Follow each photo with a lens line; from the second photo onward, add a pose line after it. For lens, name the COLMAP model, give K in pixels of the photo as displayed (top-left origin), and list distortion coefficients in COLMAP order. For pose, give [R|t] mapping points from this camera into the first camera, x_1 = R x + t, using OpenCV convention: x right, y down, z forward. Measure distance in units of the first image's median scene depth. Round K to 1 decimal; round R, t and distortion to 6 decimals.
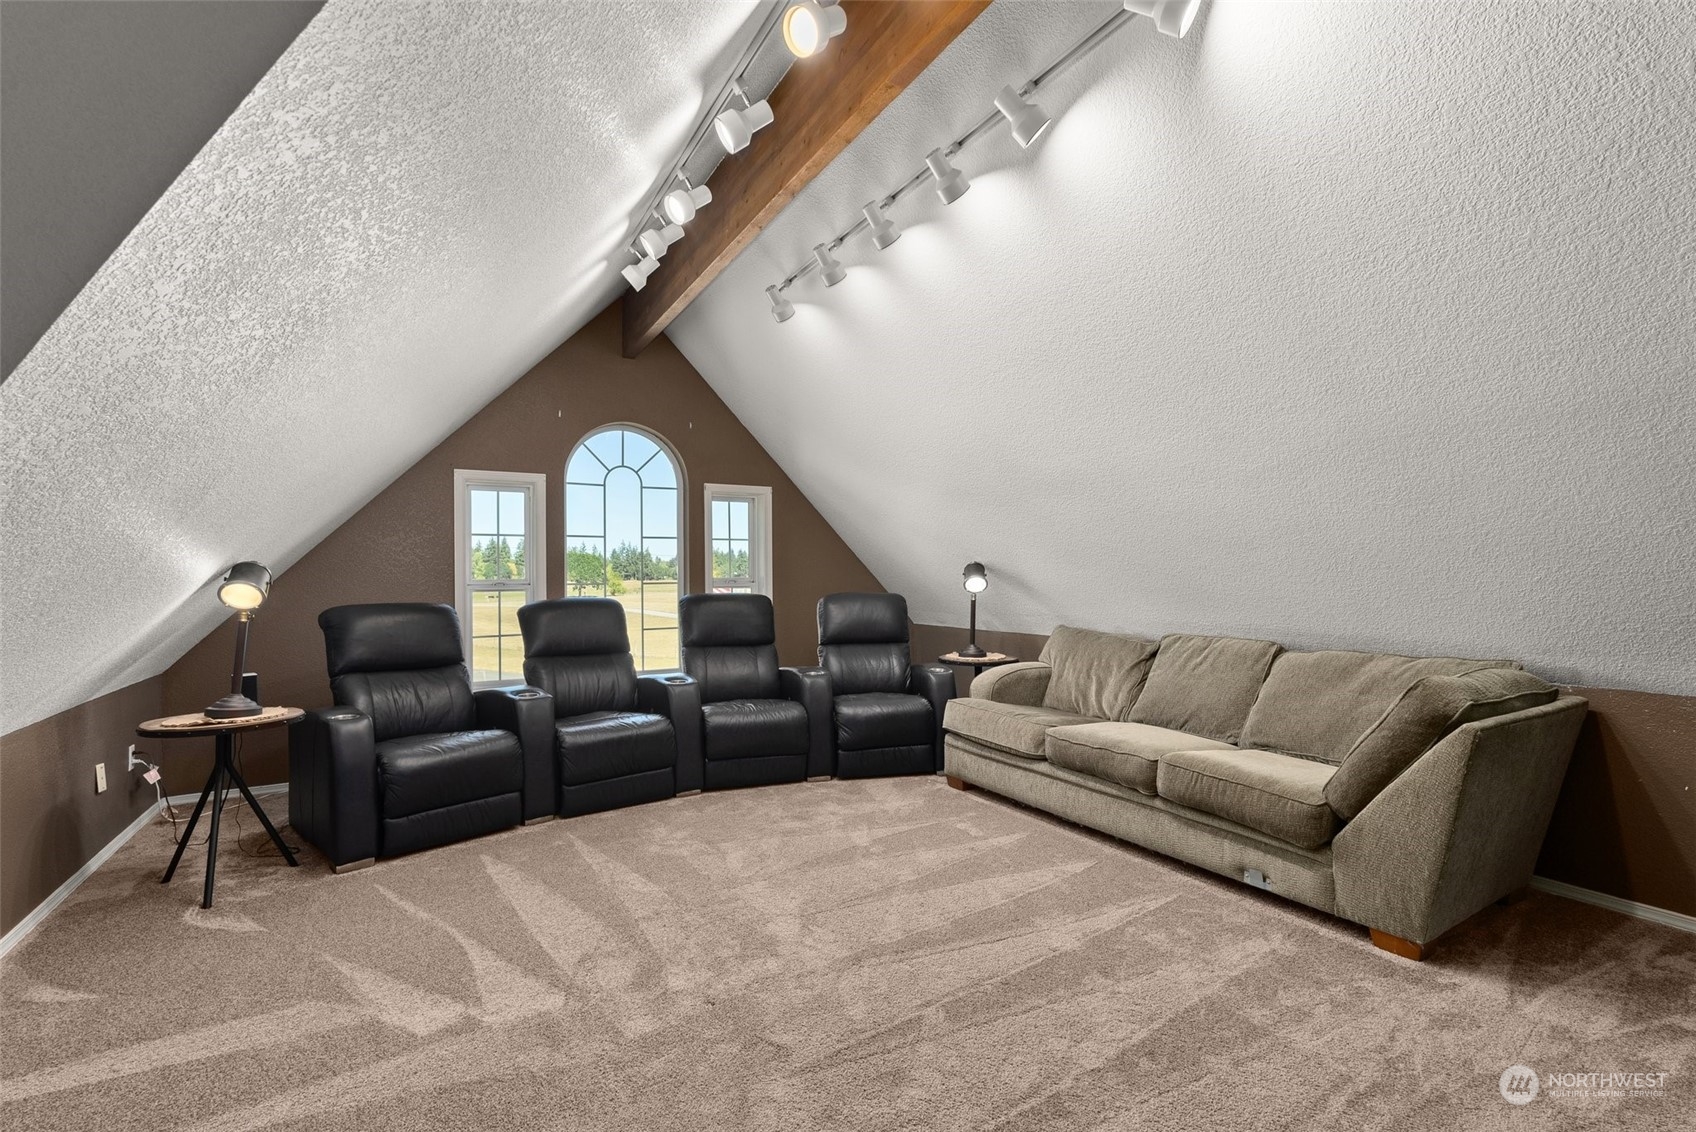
lens RADIAL K [[758.0, 0, 848.0], [0, 758.0, 566.0], [0, 0, 1]] dist [-0.000039, 0.000051]
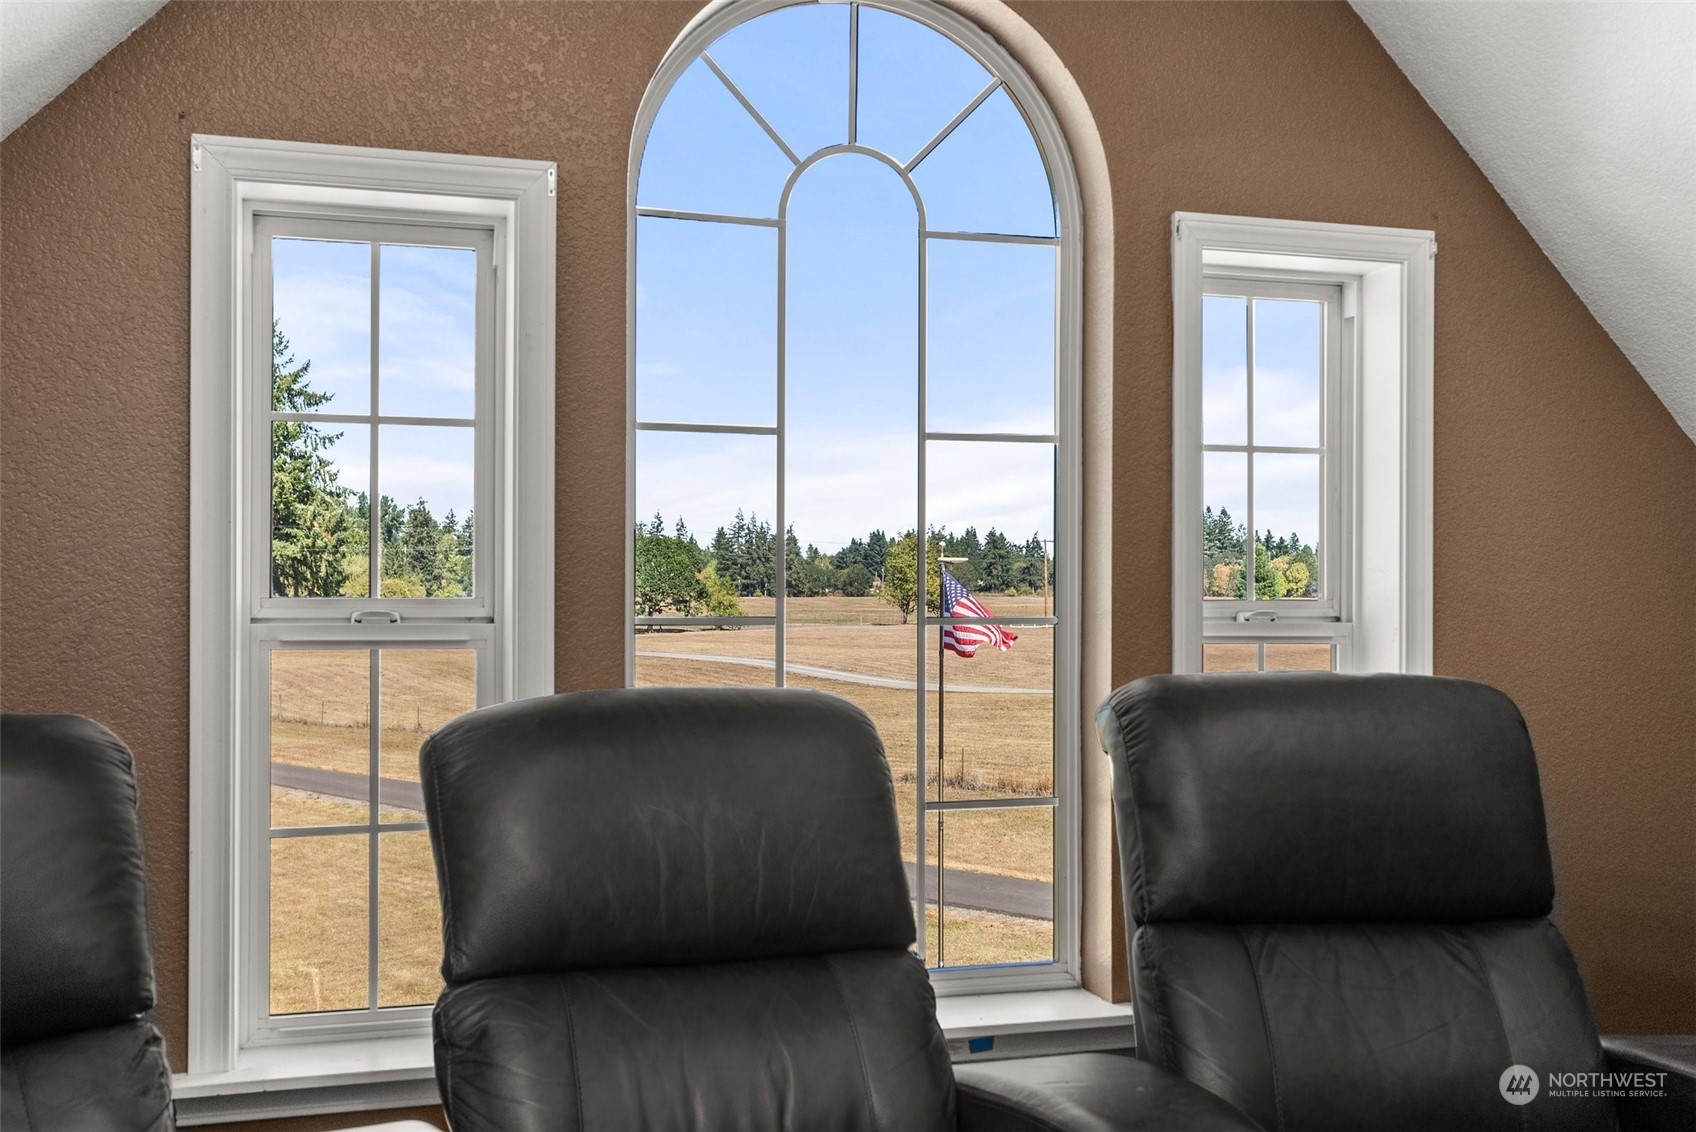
lens RADIAL K [[1691.2, 0, 848.0], [0, 1691.2, 566.0], [0, 0, 1]] dist [0.000020, -0.000050]
pose [[0.975212, 0.008785, -0.221097, -0.174951], [-0.009019, 0.999959, -0.000047, 0.005137], [0.221088, 0.002040, 0.975252, 0.460493]]
